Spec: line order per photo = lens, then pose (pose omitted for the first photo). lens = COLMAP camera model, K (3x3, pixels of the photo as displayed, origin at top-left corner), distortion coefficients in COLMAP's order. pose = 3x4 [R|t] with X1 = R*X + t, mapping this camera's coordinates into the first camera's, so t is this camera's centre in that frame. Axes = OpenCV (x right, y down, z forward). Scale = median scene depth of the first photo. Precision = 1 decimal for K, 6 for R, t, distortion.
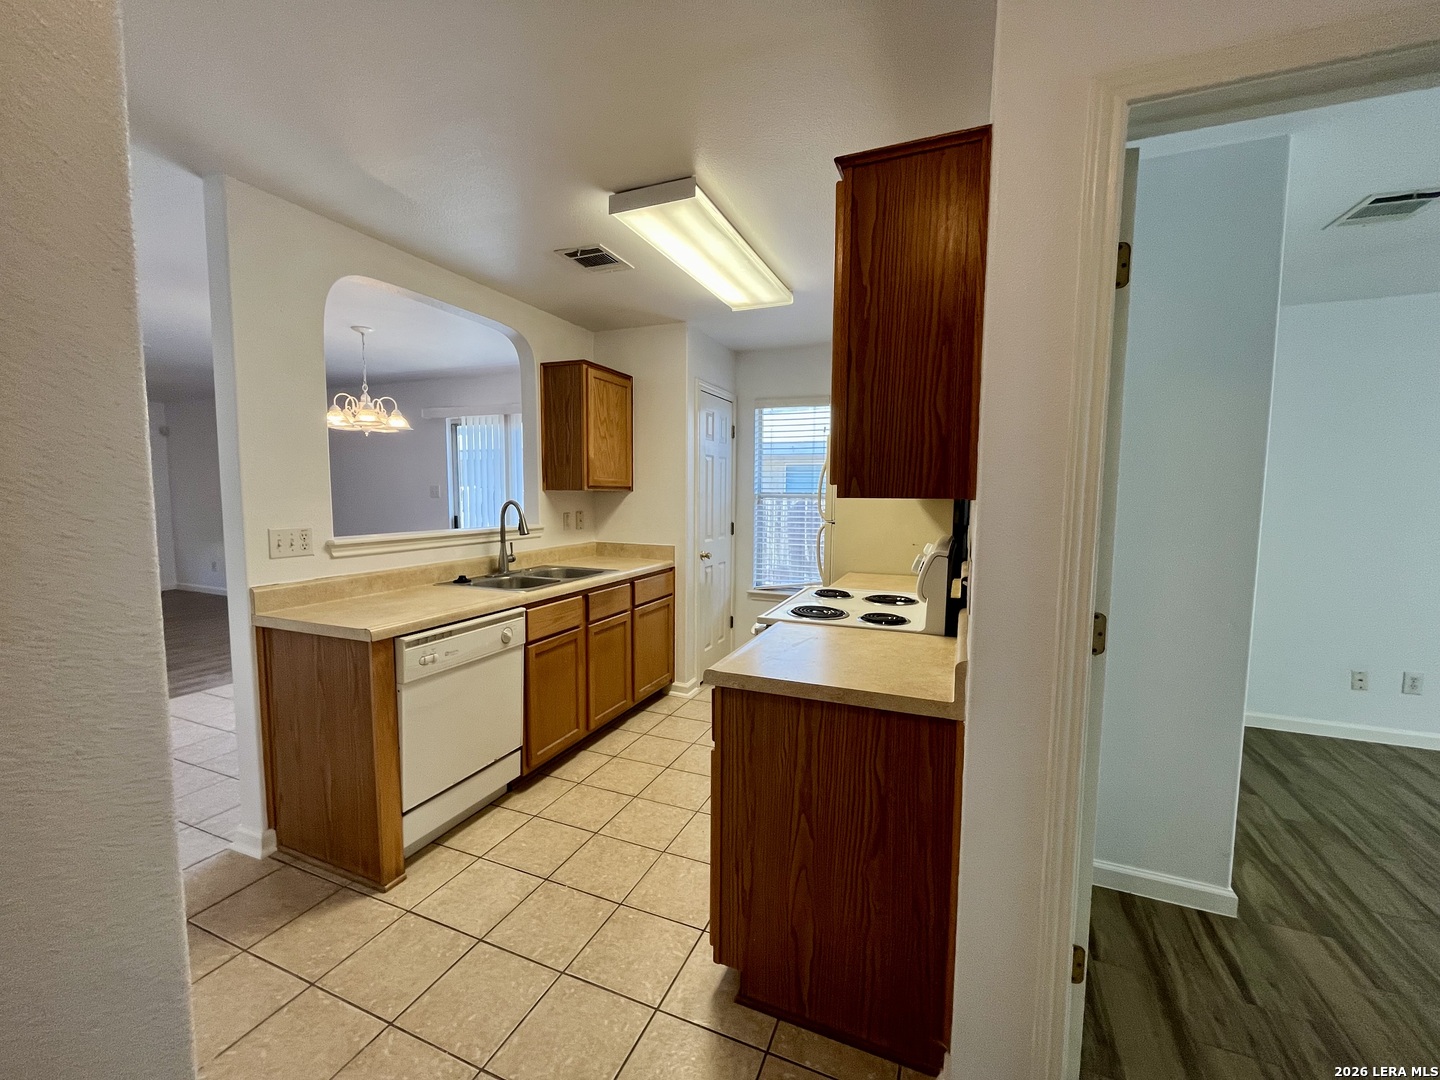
lens RADIAL K [[583.2, 0, 721.4], [0, 583.2, 539.1], [0, 0, 1]] dist [0.001643, -0.000358]
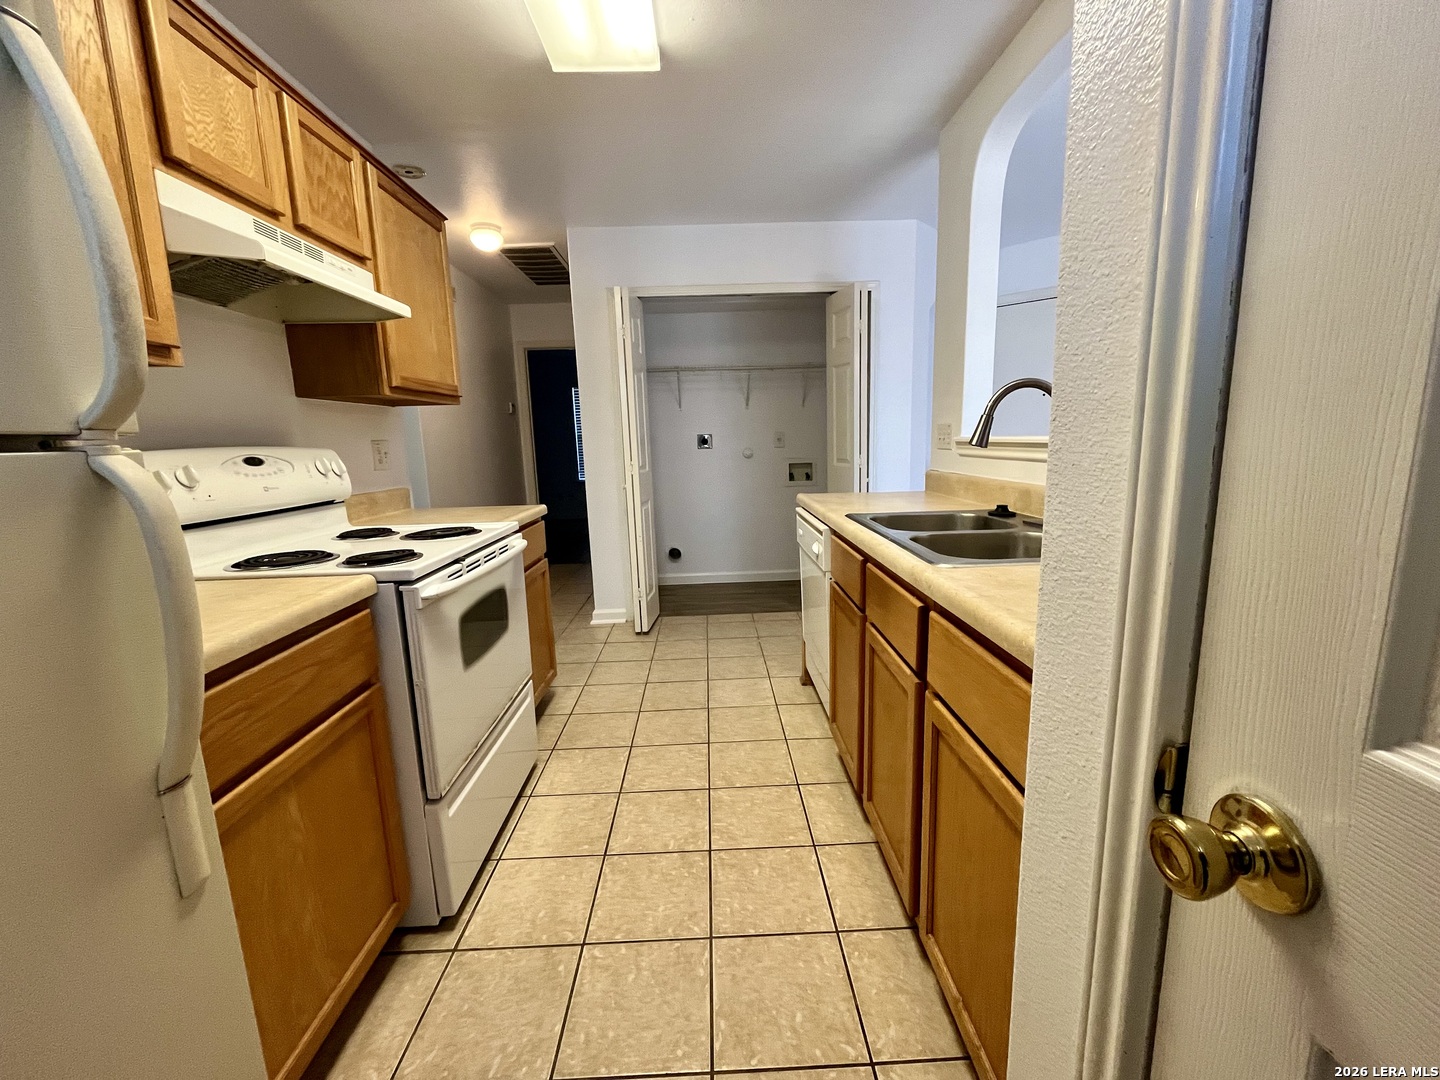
lens RADIAL K [[583.2, 0, 725.3], [0, 583.2, 539.8], [0, 0, 1]] dist [0.001643, -0.000358]
pose [[-0.912197, 0.087852, -0.400222, 0.126926], [-0.013078, 0.970005, 0.242731, -0.069960], [0.409542, 0.226653, -0.883687, 1.879269]]
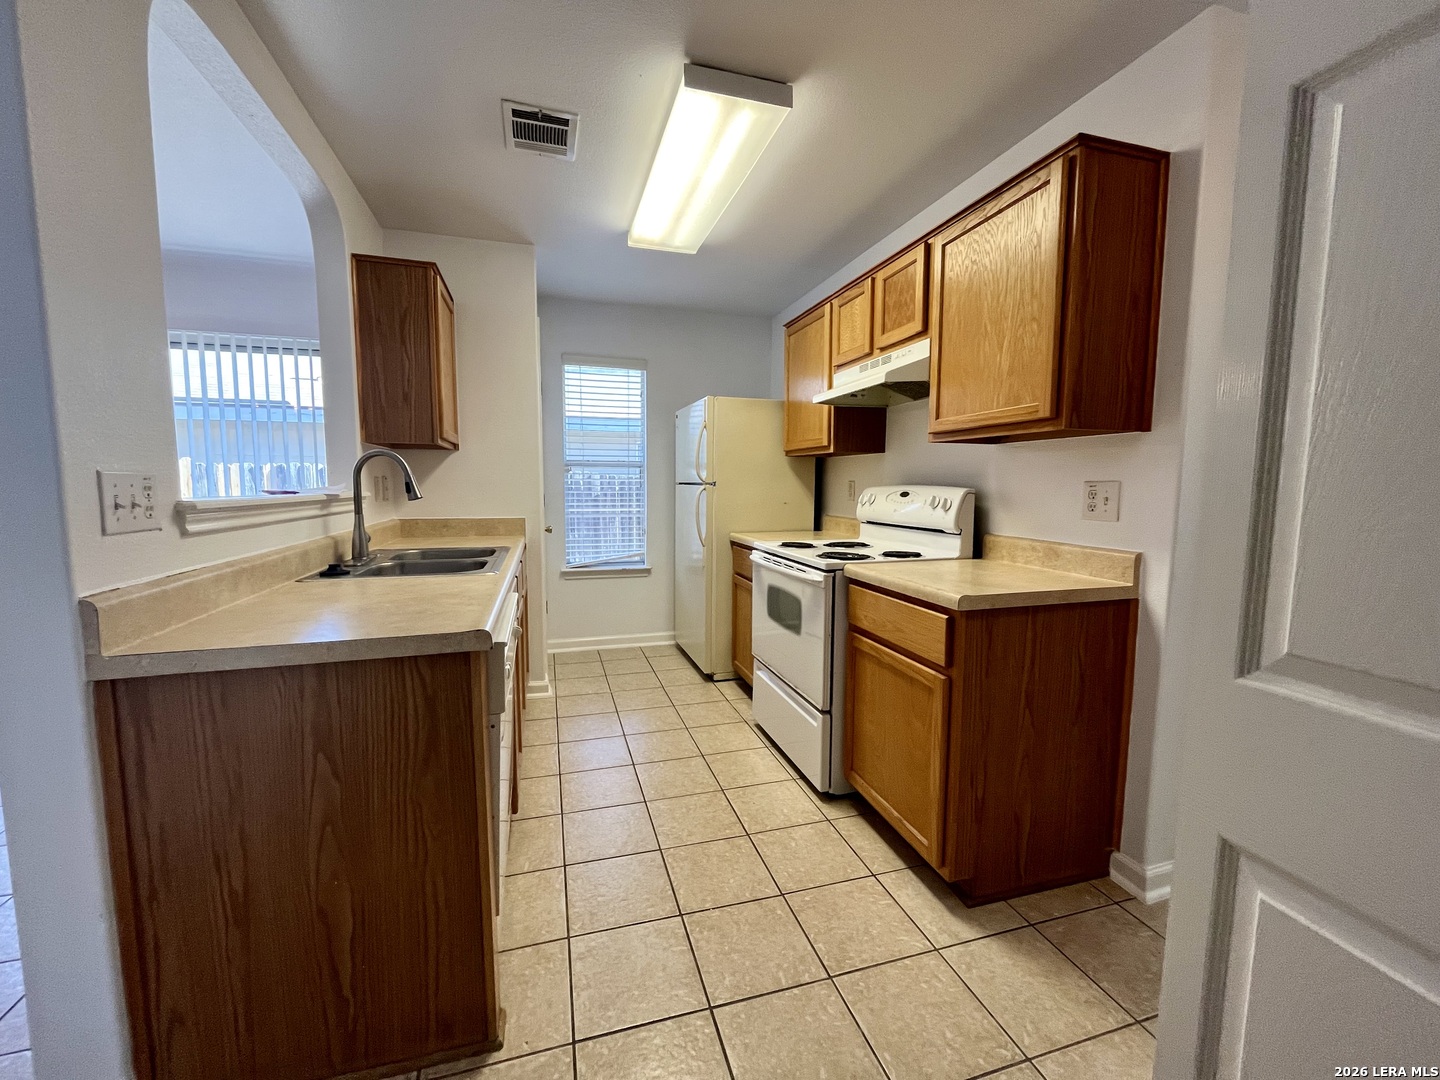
lens RADIAL K [[583.2, 0, 721.7], [0, 583.2, 538.3], [0, 0, 1]] dist [0.001643, -0.000358]
pose [[0.776633, -0.063102, 0.626785, -0.662431], [0.052688, 0.997991, 0.035189, 0.044620], [-0.627746, 0.005695, 0.778398, 0.318618]]
